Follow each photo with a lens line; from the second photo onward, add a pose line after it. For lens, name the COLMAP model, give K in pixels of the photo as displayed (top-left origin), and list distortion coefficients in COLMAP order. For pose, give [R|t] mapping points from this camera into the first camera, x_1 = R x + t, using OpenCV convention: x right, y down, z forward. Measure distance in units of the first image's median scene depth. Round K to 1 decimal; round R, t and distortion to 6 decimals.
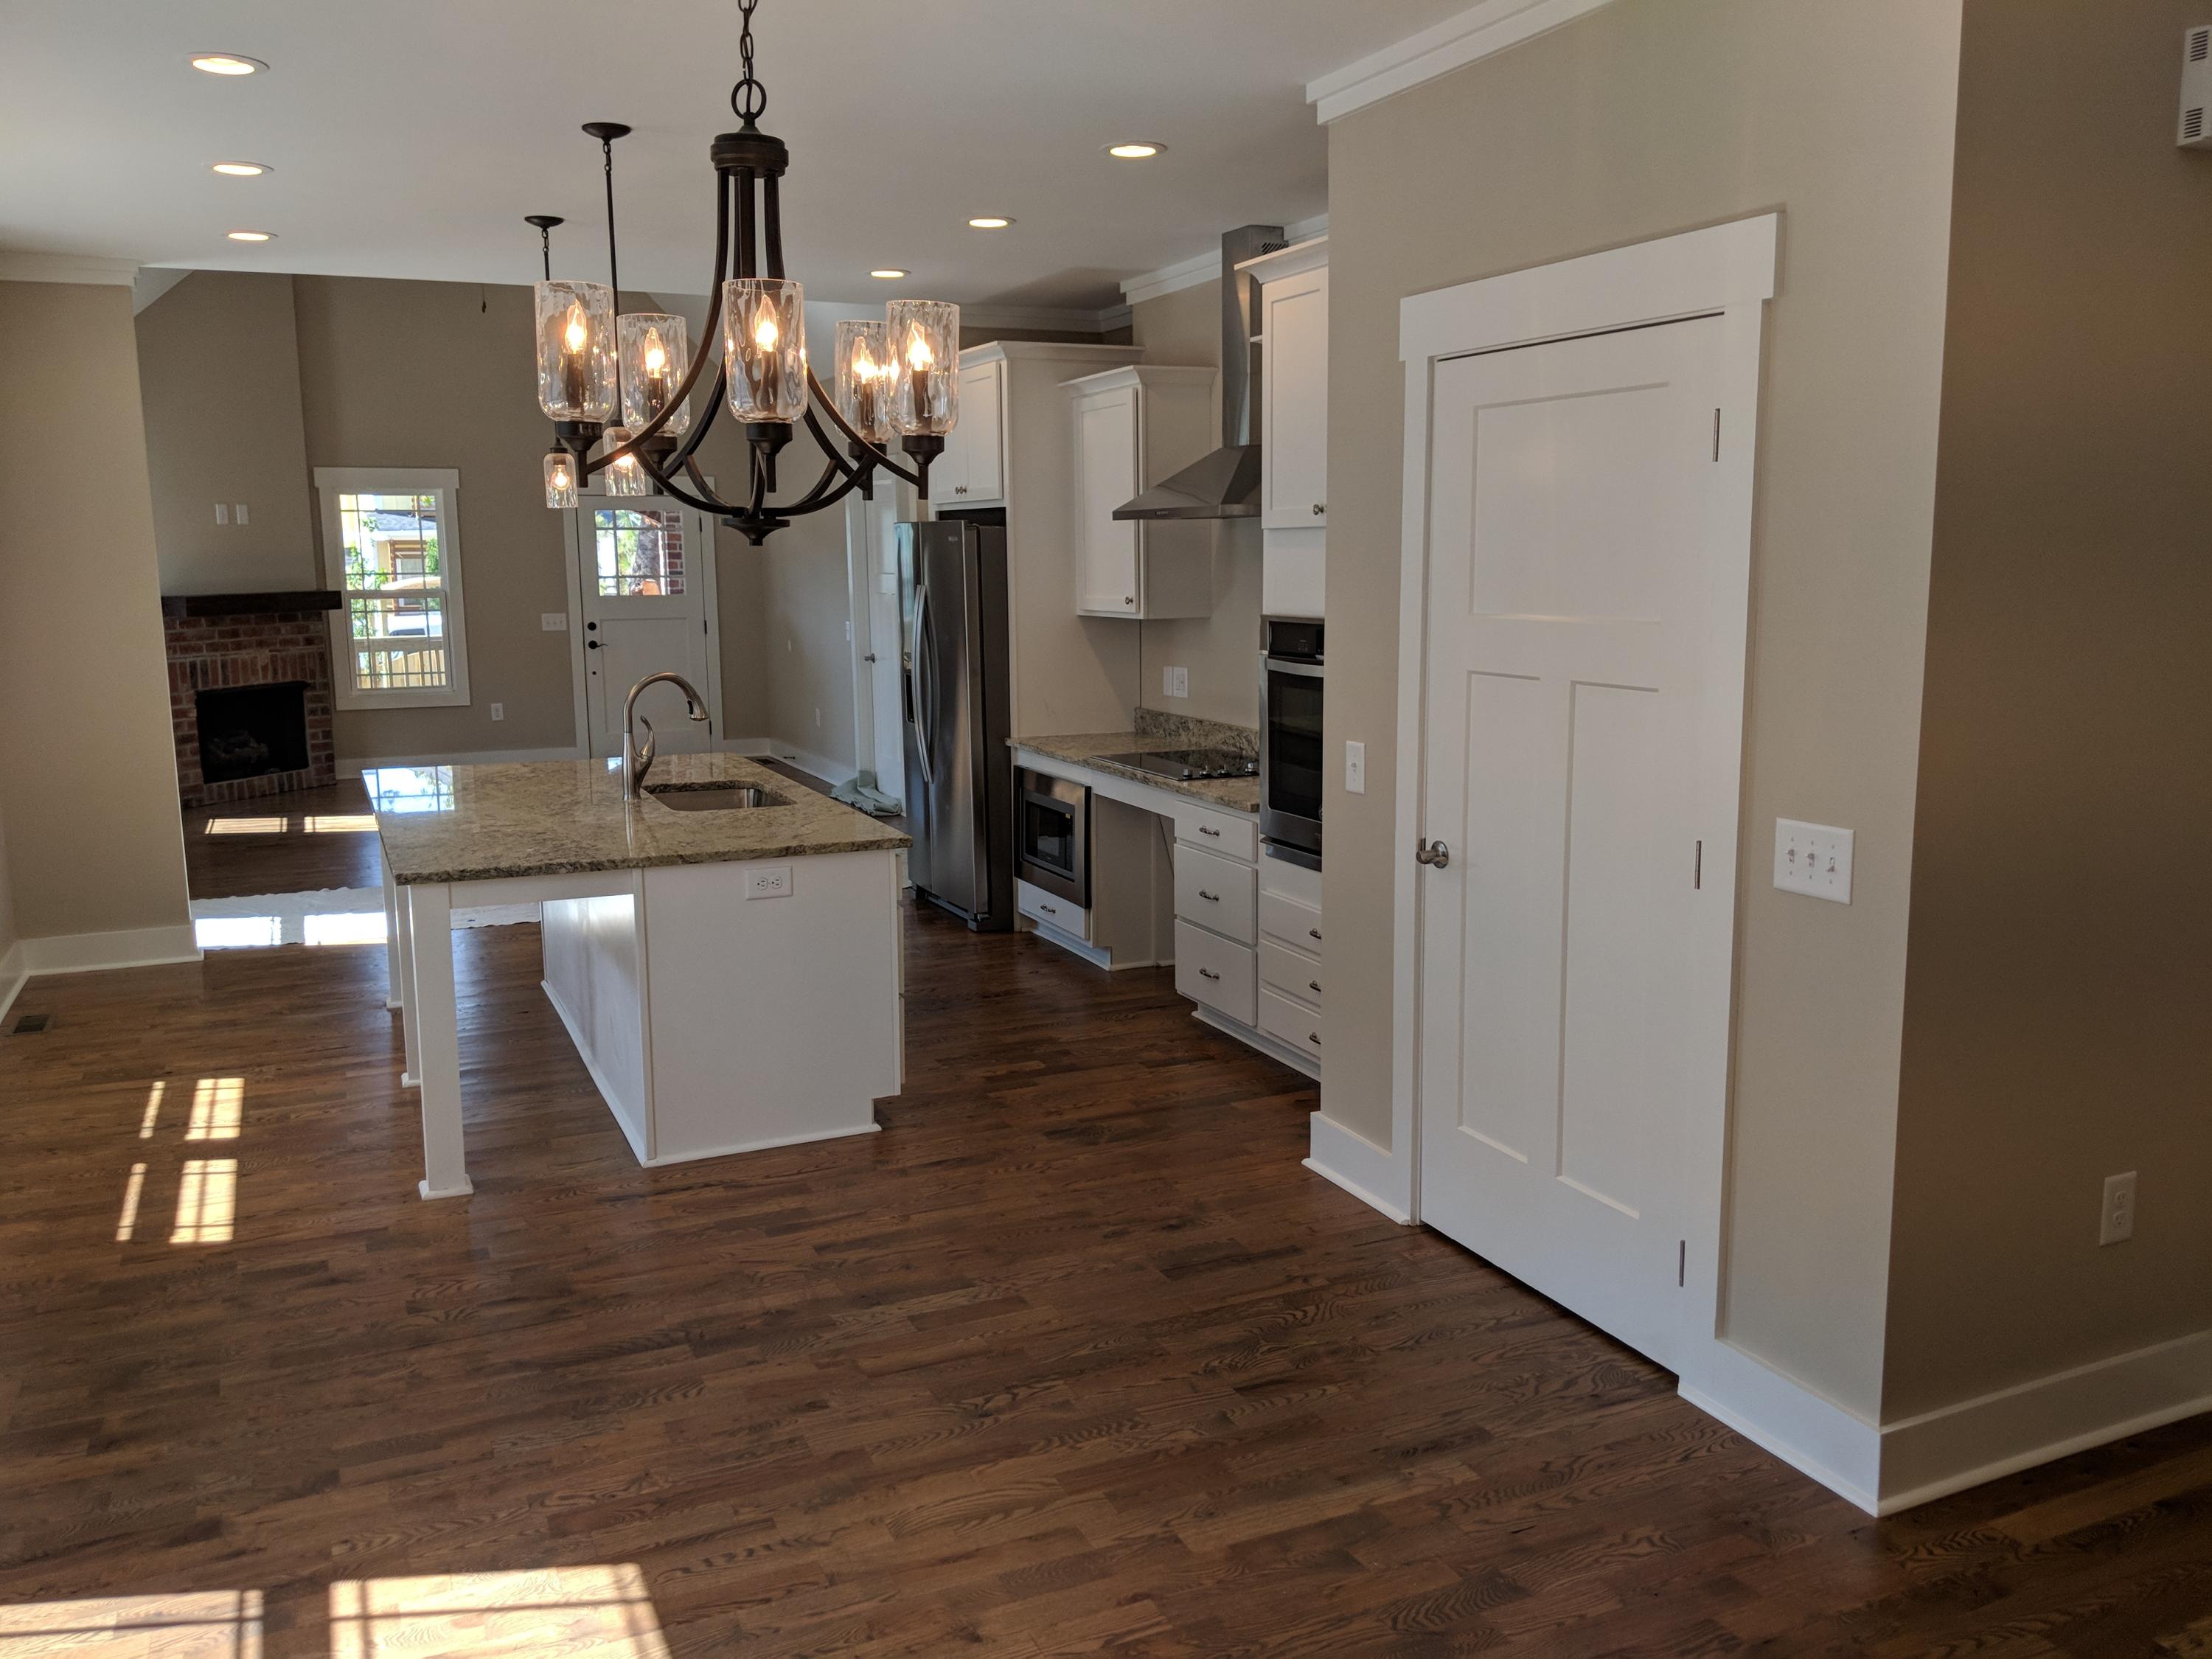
lens RADIAL K [[1769.0, 0, 1122.0], [0, 1769.0, 828.2], [0, 0, 1]] dist [0.073456, -0.145125]
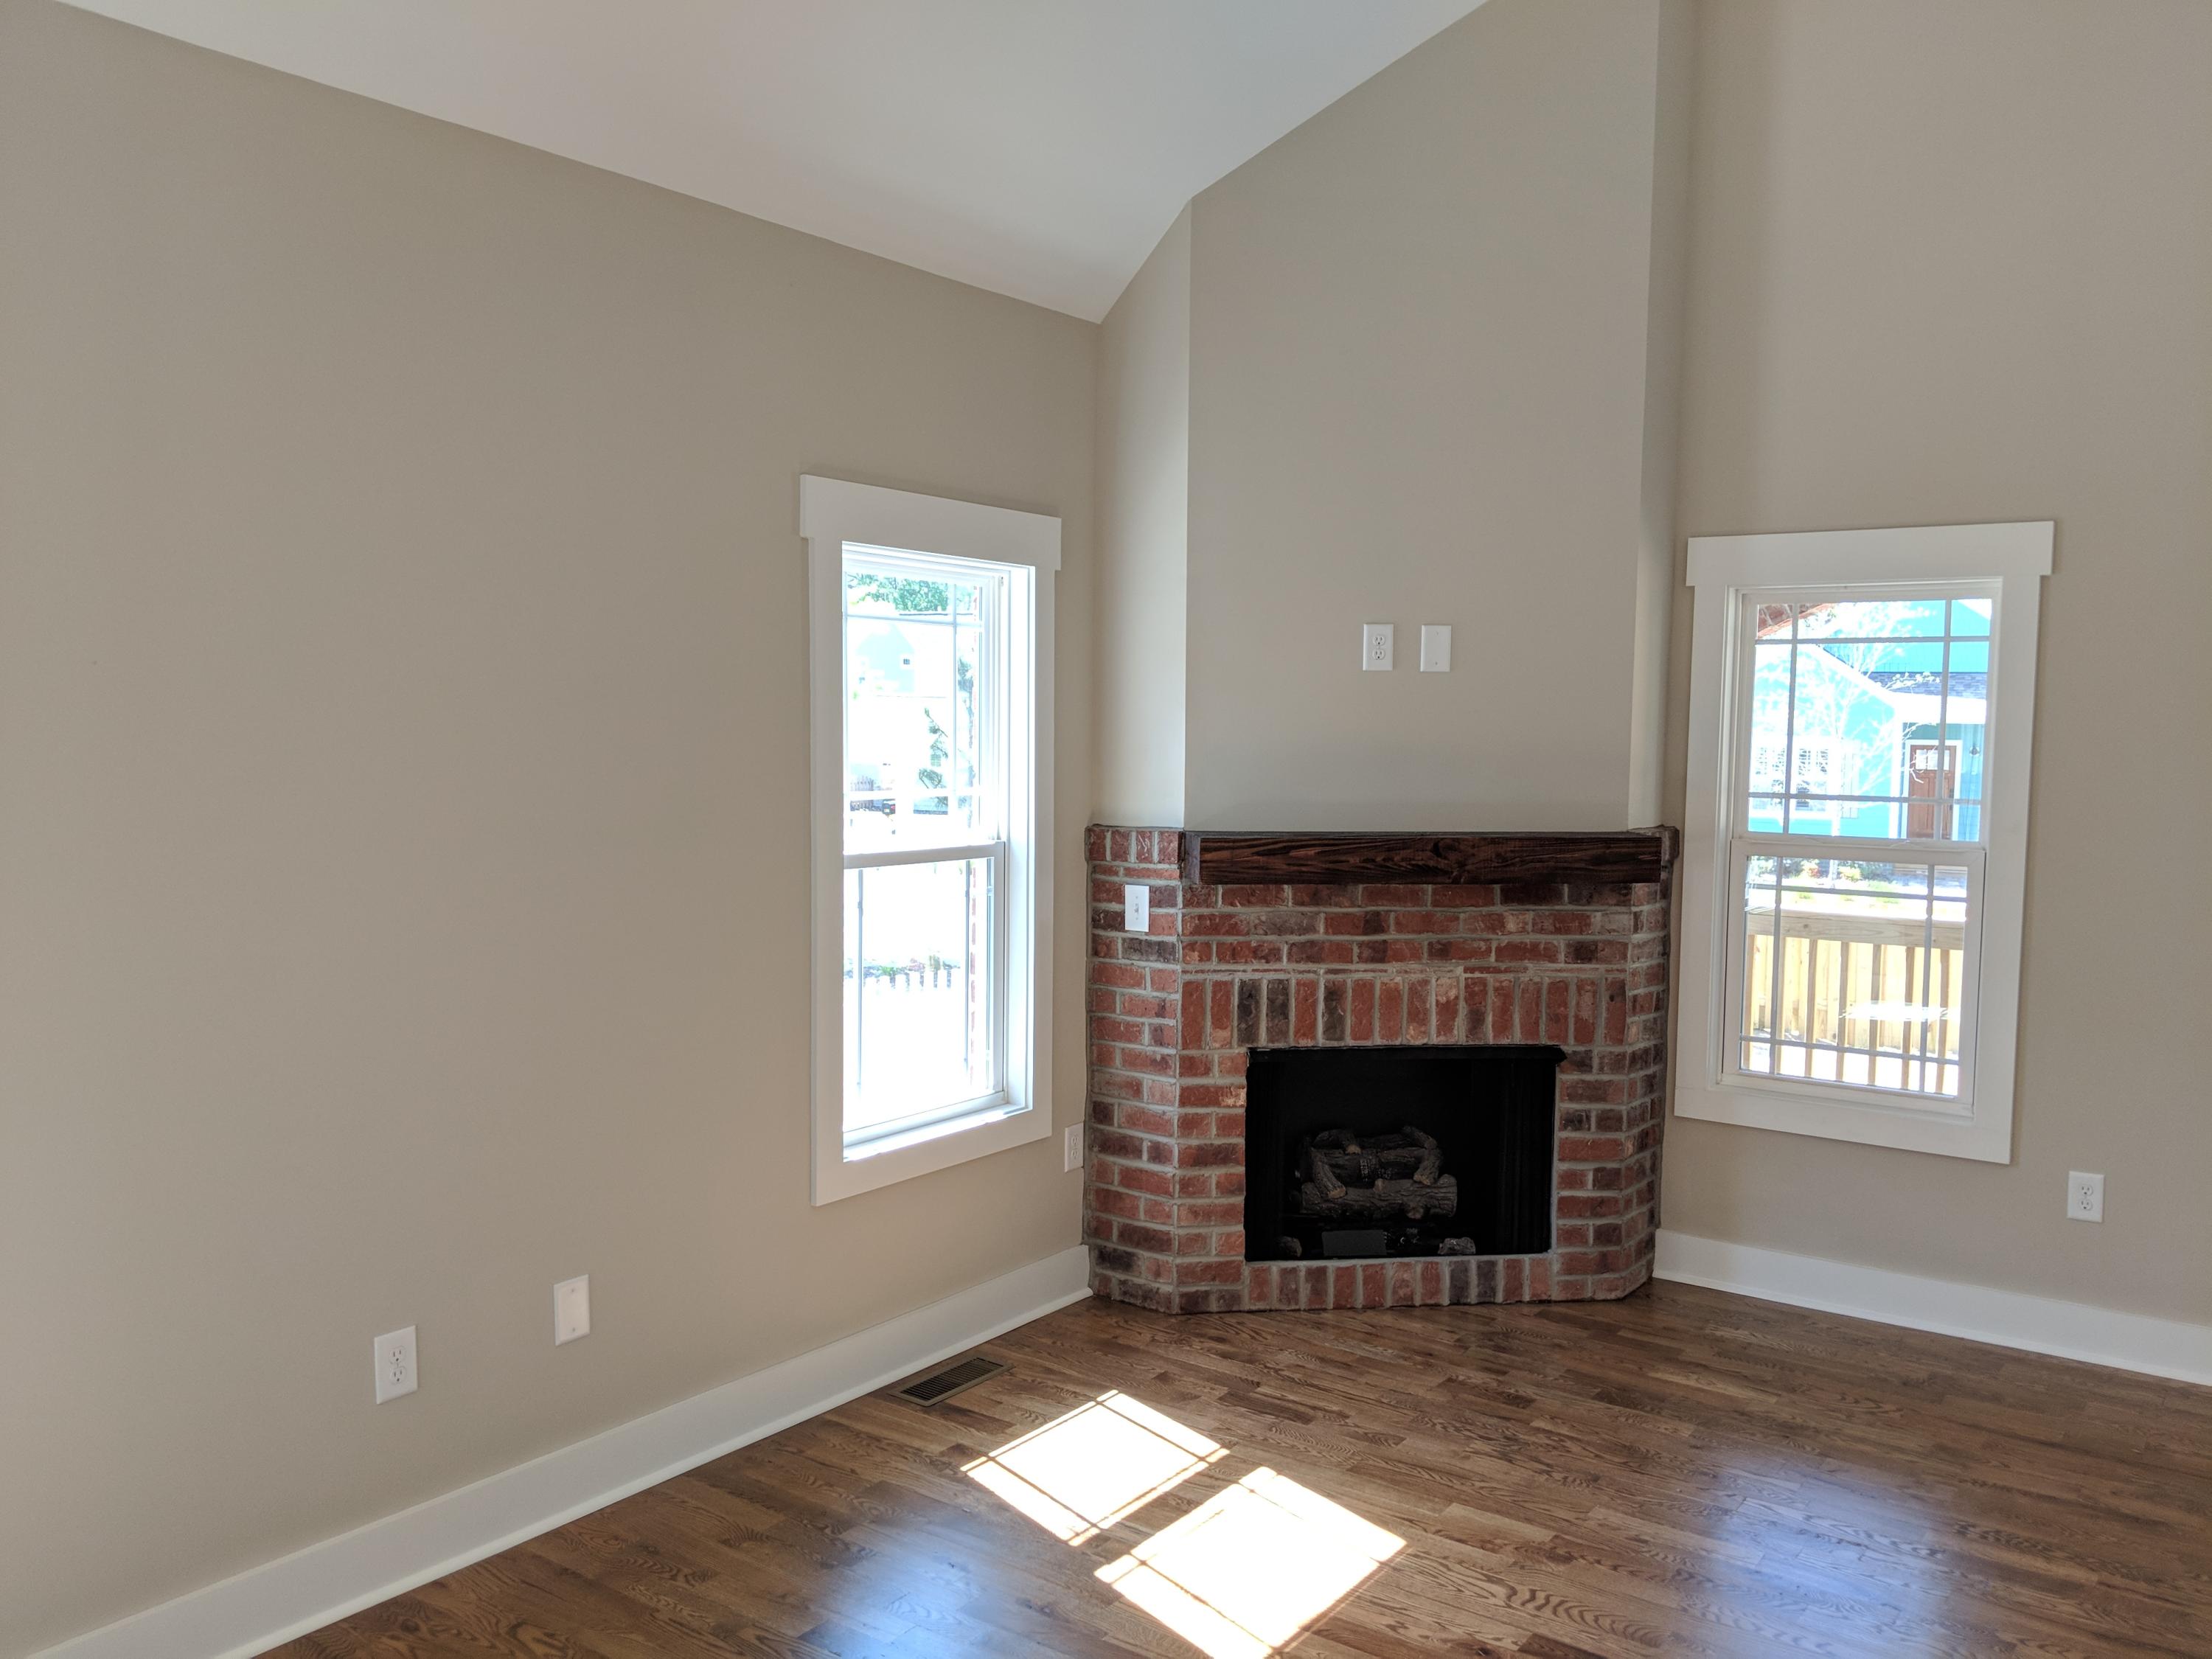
lens RADIAL K [[1769.0, 0, 1105.4], [0, 1769.0, 827.3], [0, 0, 1]] dist [0.073456, -0.145125]
pose [[0.485930, 0.070750, -0.871129, -0.327864], [-0.156035, 0.987728, -0.006819, -0.242428], [0.859956, 0.139241, 0.491006, 1.497014]]
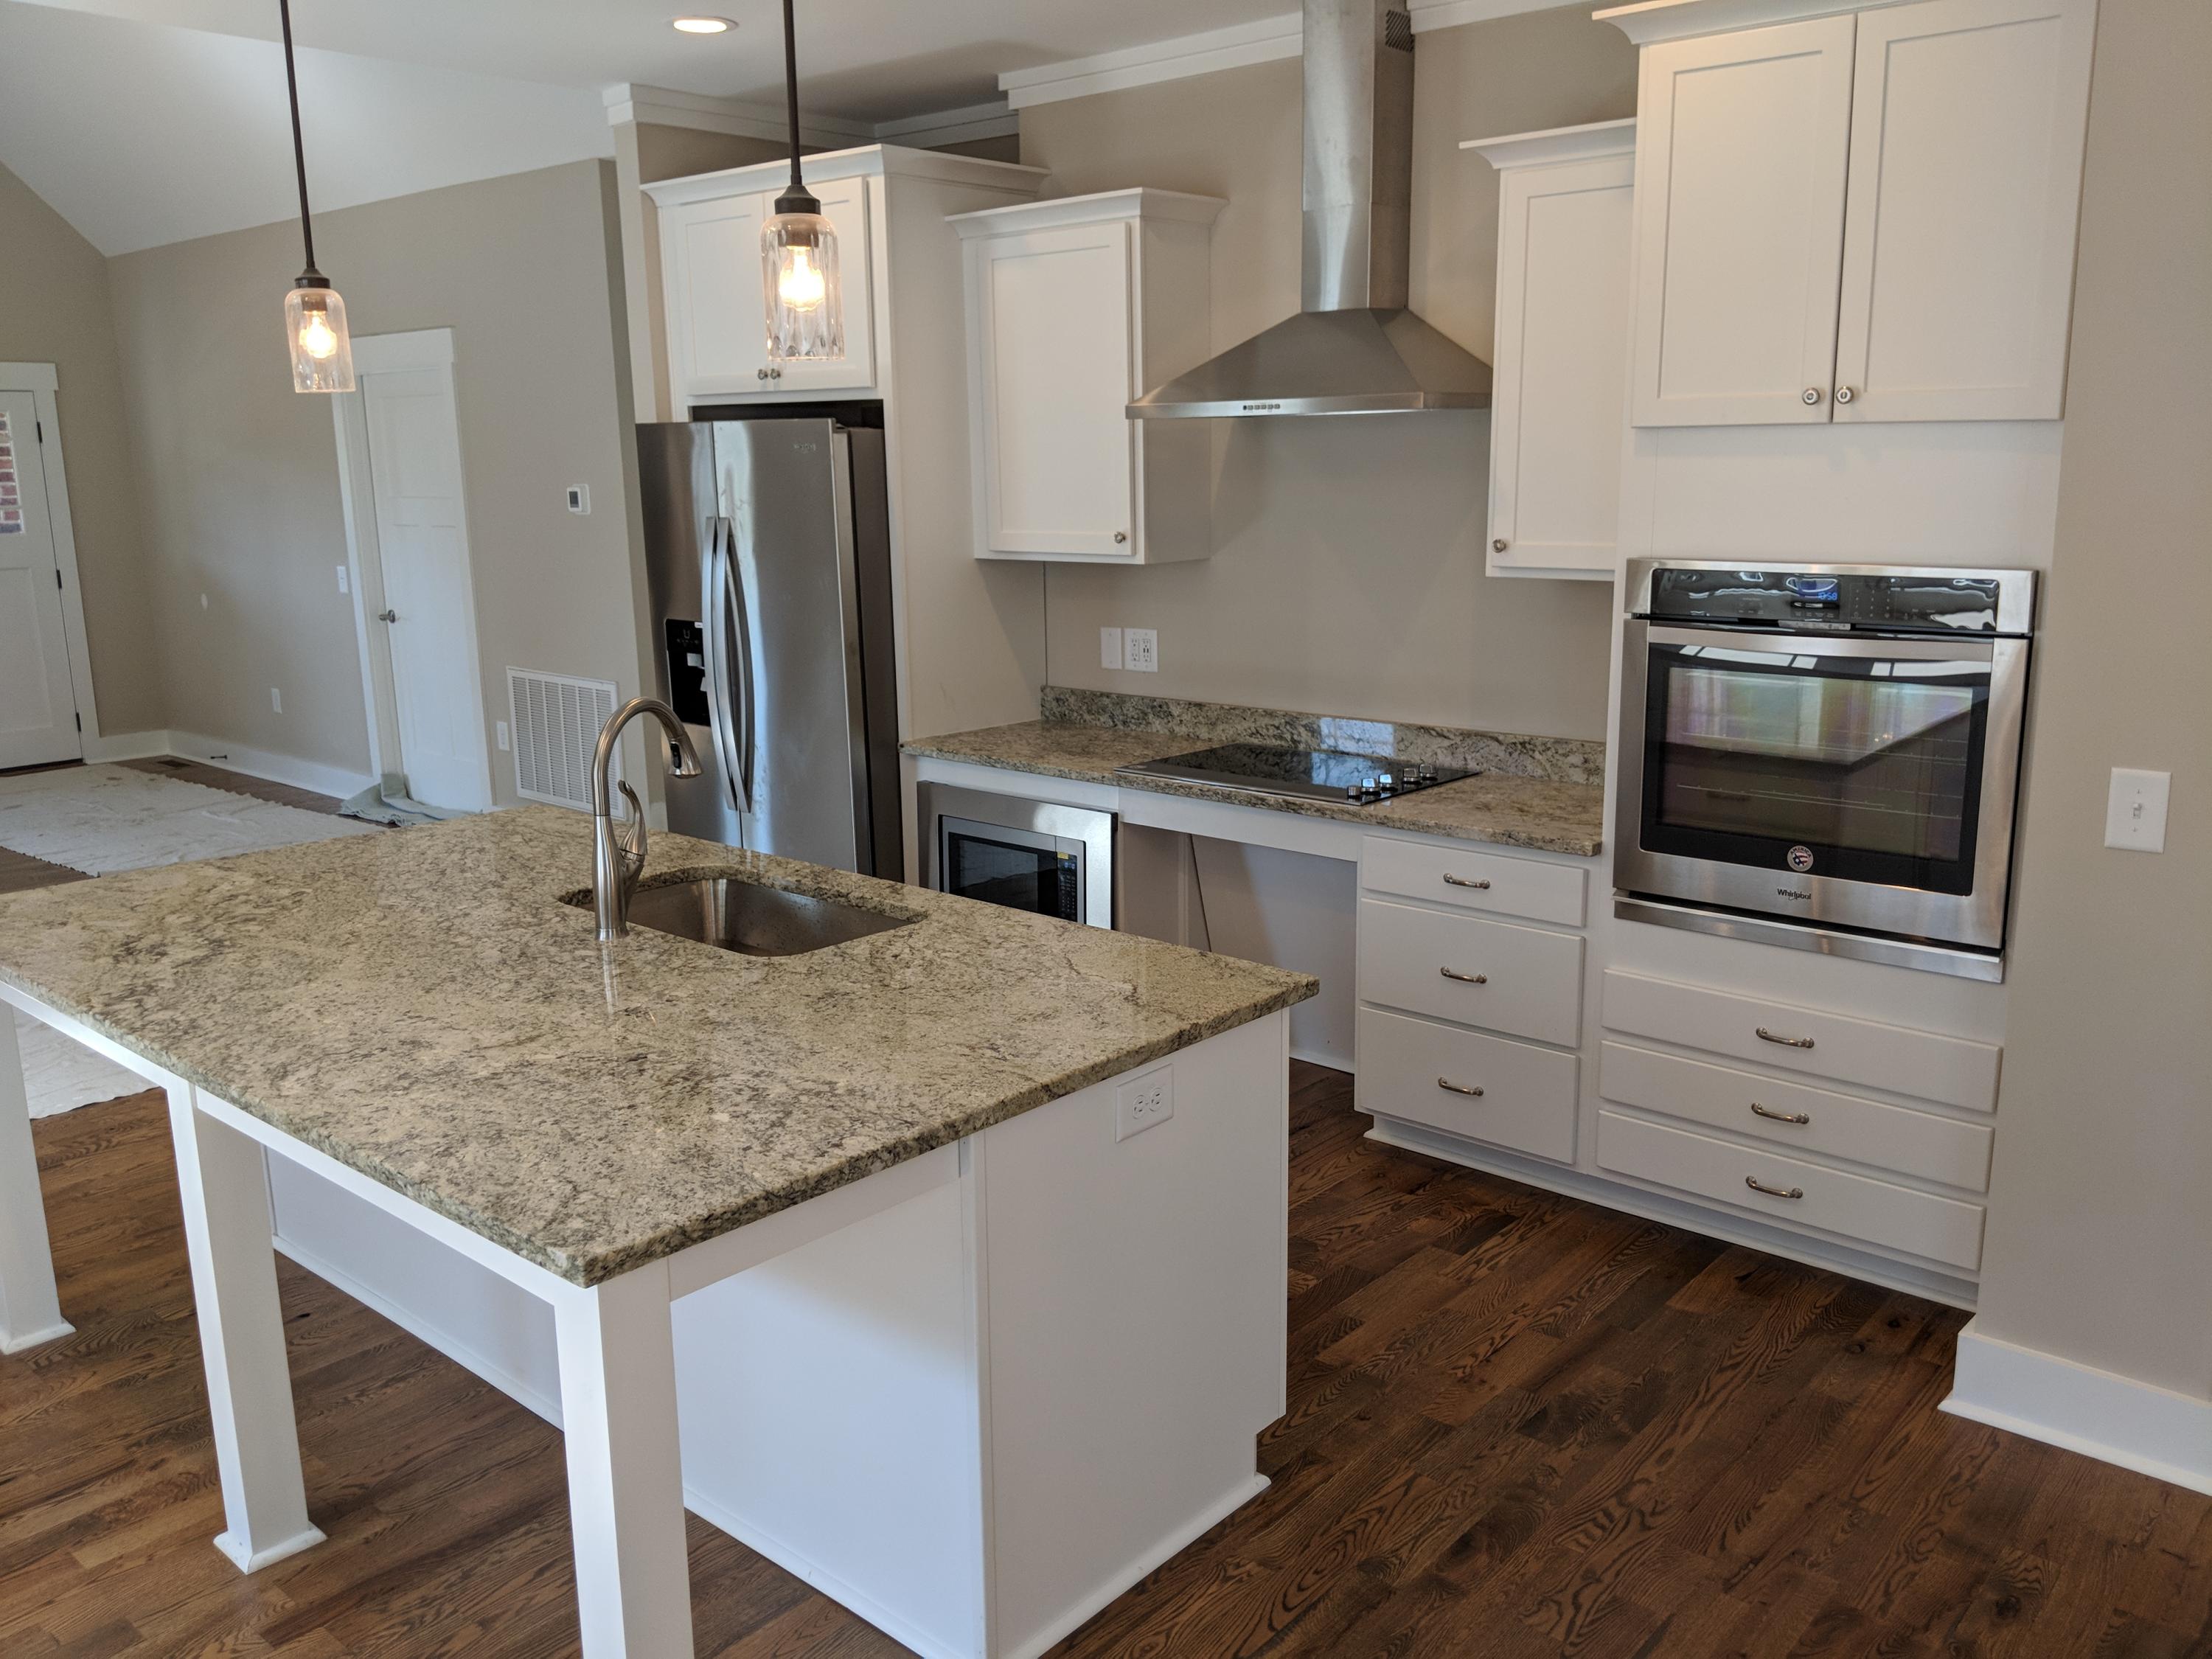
lens RADIAL K [[1769.0, 0, 1118.8], [0, 1769.0, 832.1], [0, 0, 1]] dist [0.073456, -0.145125]
pose [[0.912046, -0.089735, 0.400150, -0.351286], [0.069997, 0.995511, 0.063705, -0.071623], [-0.404071, -0.030093, 0.914233, 0.446128]]
